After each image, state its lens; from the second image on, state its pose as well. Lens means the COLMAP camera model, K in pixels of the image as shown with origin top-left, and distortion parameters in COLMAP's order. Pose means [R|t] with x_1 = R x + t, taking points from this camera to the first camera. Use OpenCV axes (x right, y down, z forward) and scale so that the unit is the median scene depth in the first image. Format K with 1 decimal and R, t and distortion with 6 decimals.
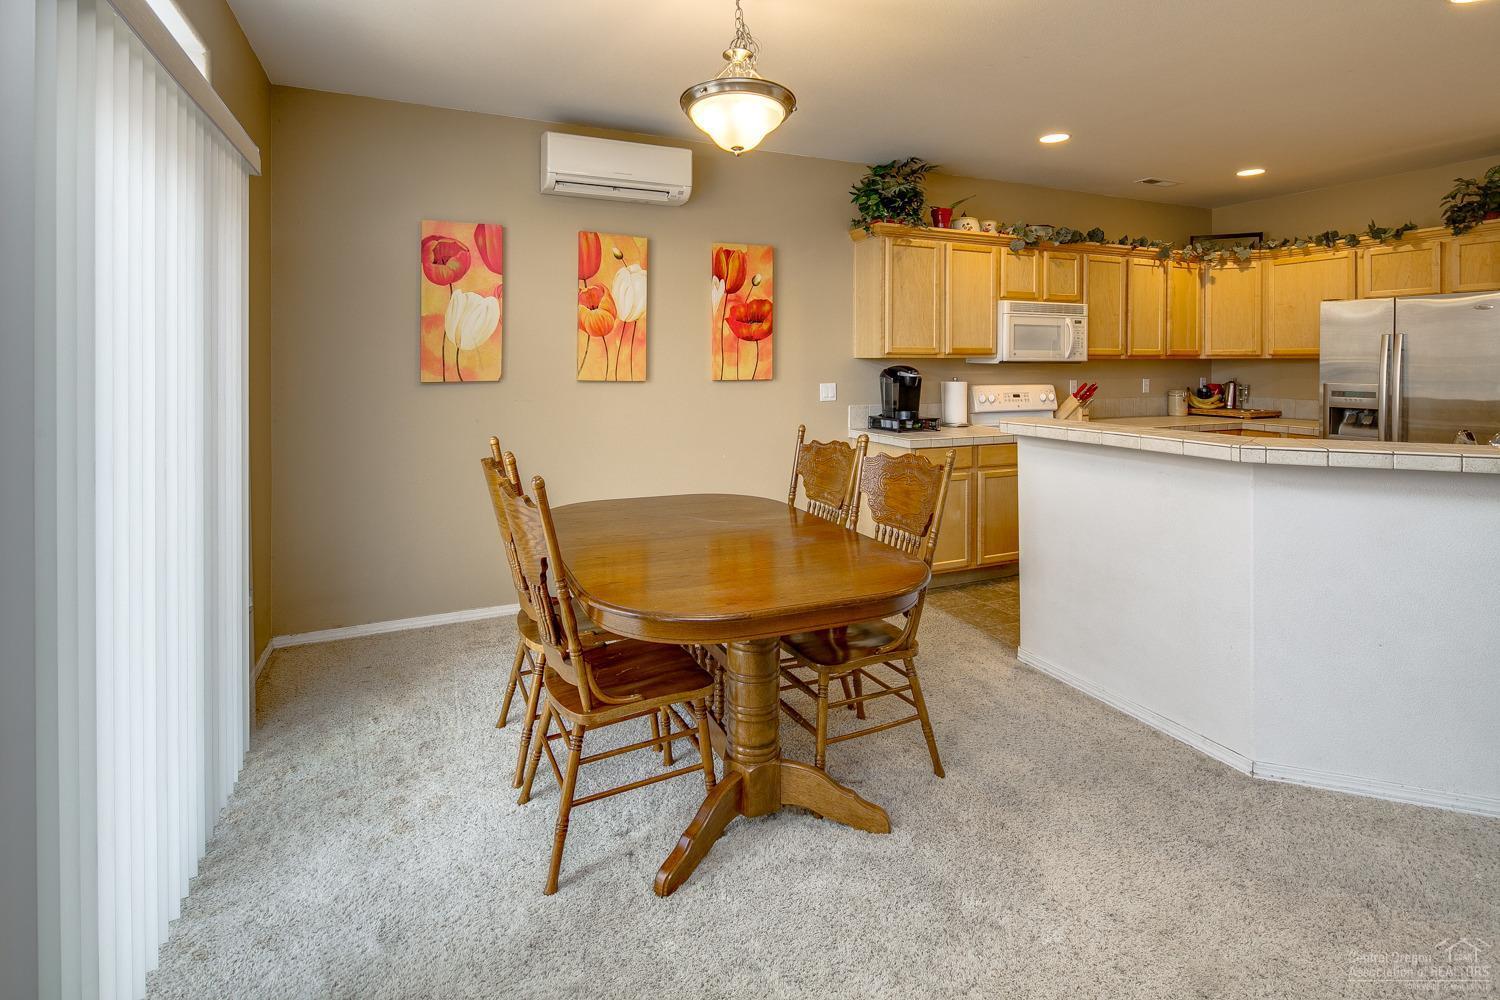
lens RADIAL K [[717.9, 0, 738.5], [0, 717.9, 363.5], [0, 0, 1]] dist [-0.001676, -0.002511]
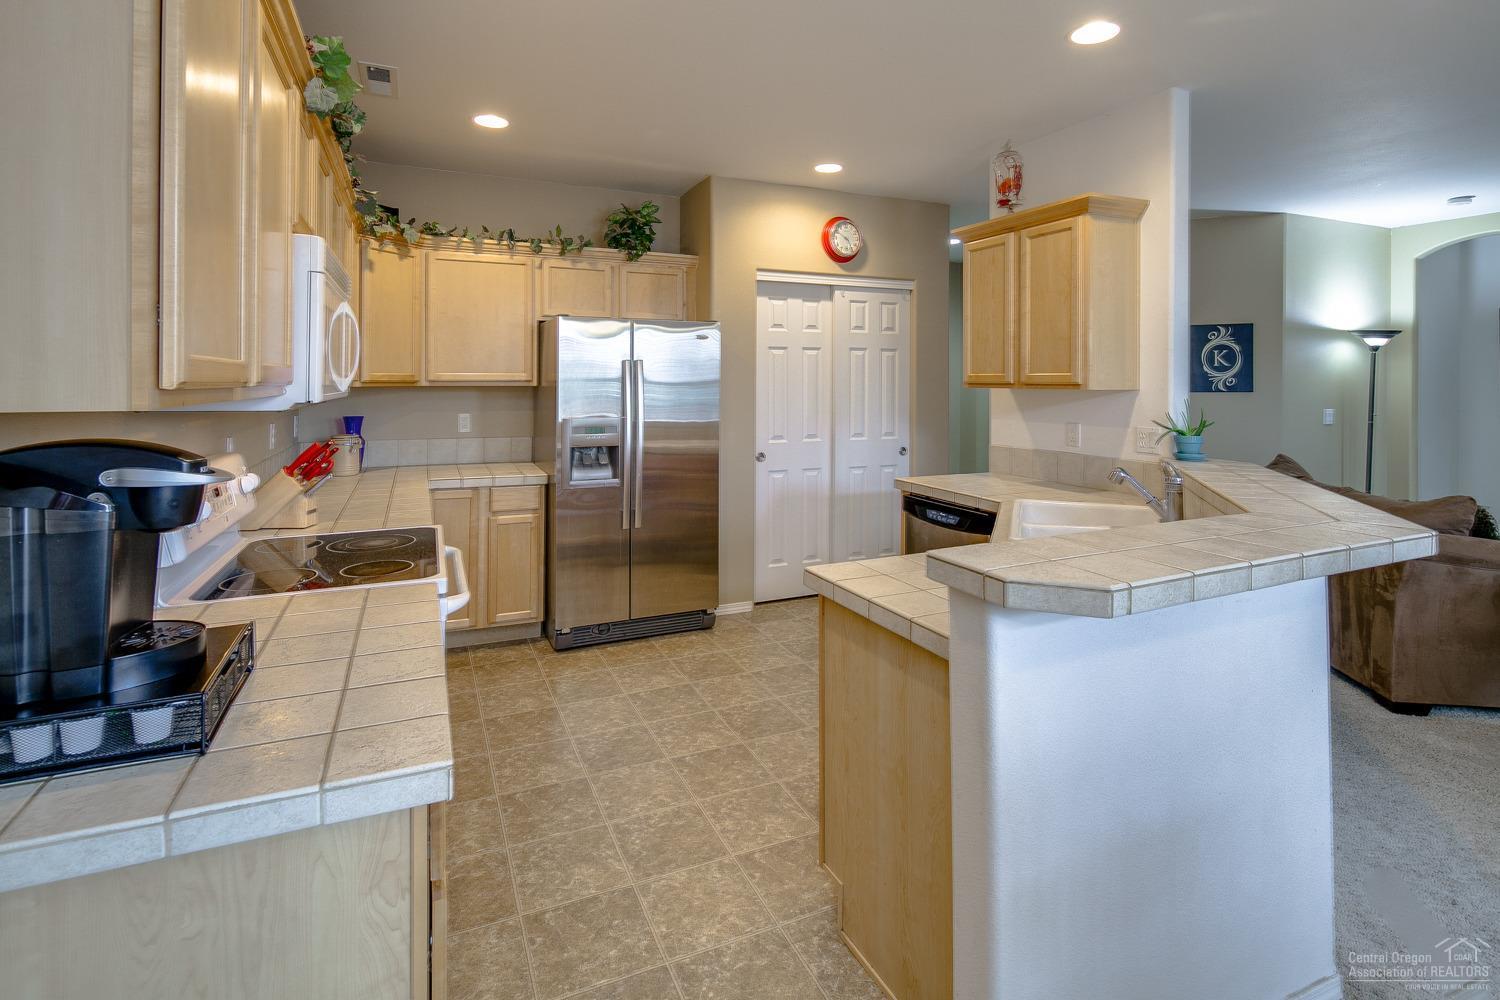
lens RADIAL K [[721.7, 0, 741.9], [0, 721.7, 383.2], [0, 0, 1]] dist [-0.003185, 0.000080]
pose [[0.003560, -0.002529, 0.999990, 0.012824], [-0.000745, 0.999997, 0.002531, -0.014027], [-0.999993, -0.000754, 0.003558, 0.787585]]
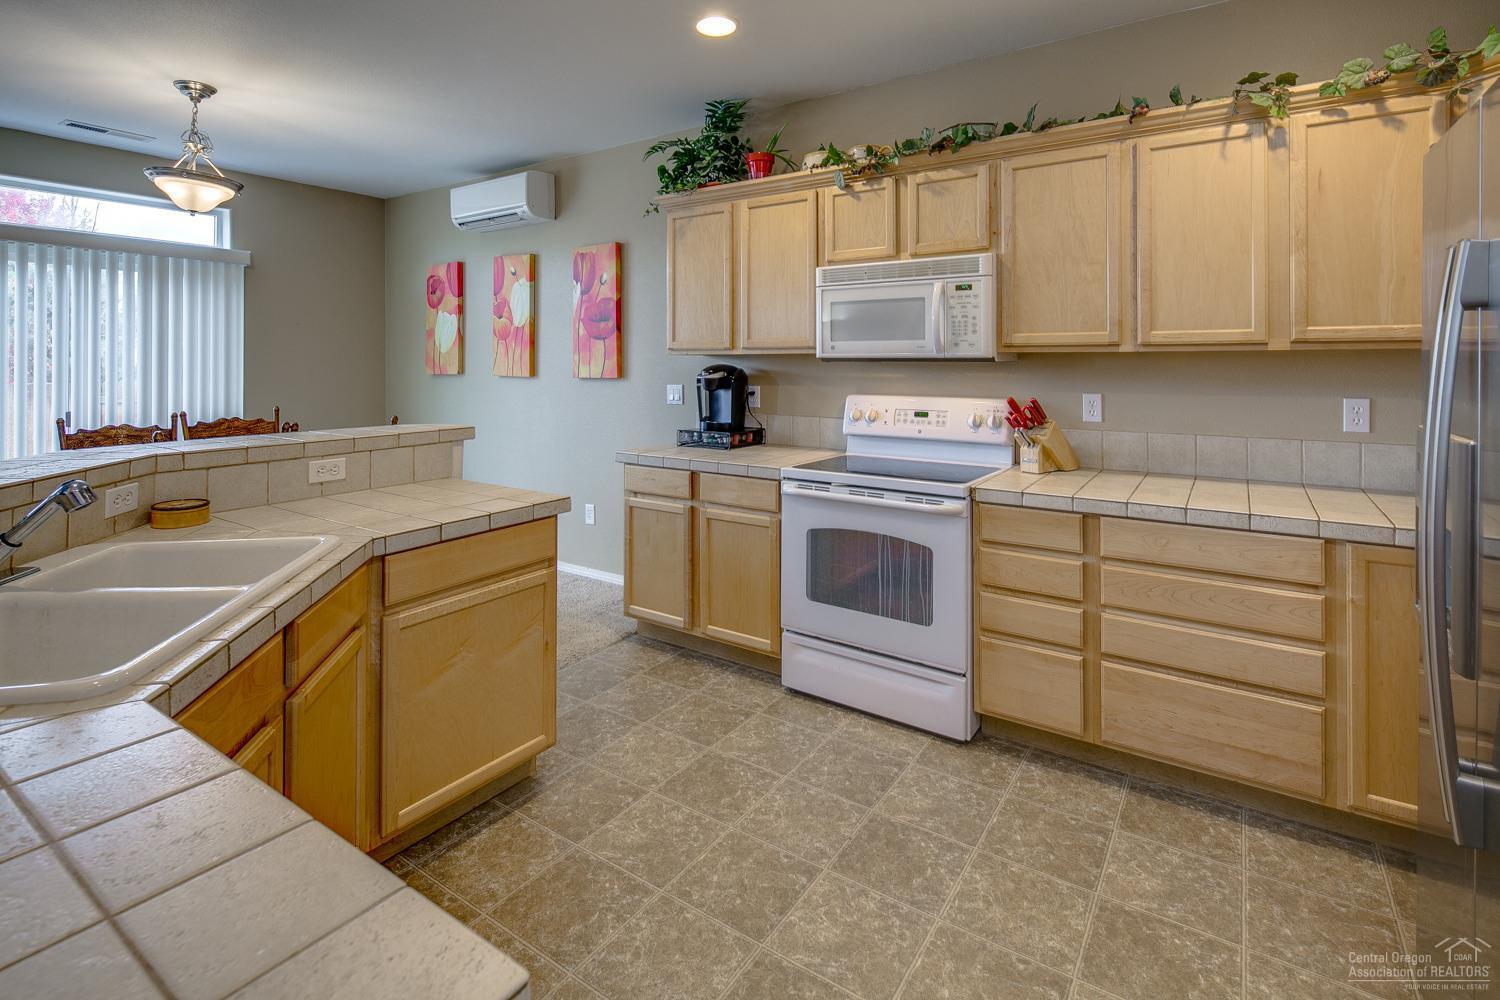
lens RADIAL K [[731.2, 0, 755.1], [0, 731.2, 363.5], [0, 0, 1]] dist [-0.001414, -0.000994]
pose [[0.528323, -0.000398, -0.849043, 0.922354], [-0.001988, 0.999997, -0.001705, 0.002717], [0.849041, 0.002589, 0.528321, 0.594924]]
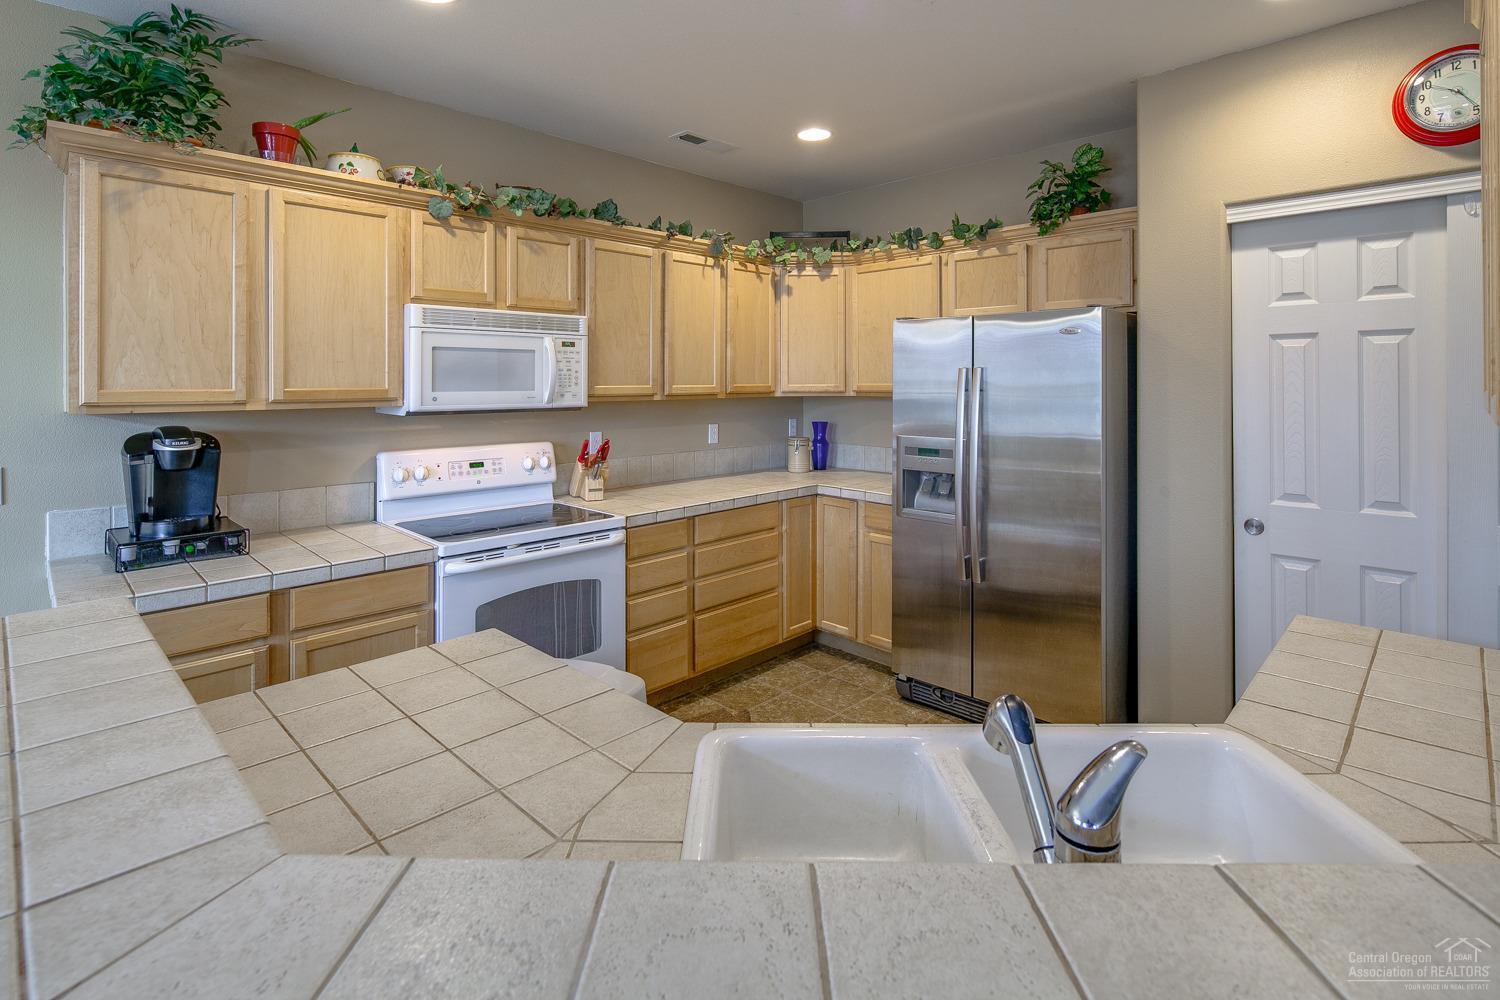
lens RADIAL K [[717.9, 0, 734.5], [0, 717.9, 384.3], [0, 0, 1]] dist [-0.001676, -0.002511]
pose [[0.934006, -0.004479, 0.357229, 0.408022], [0.003621, 0.999989, 0.003072, -0.026074], [-0.357239, -0.001576, 0.934012, 0.388969]]
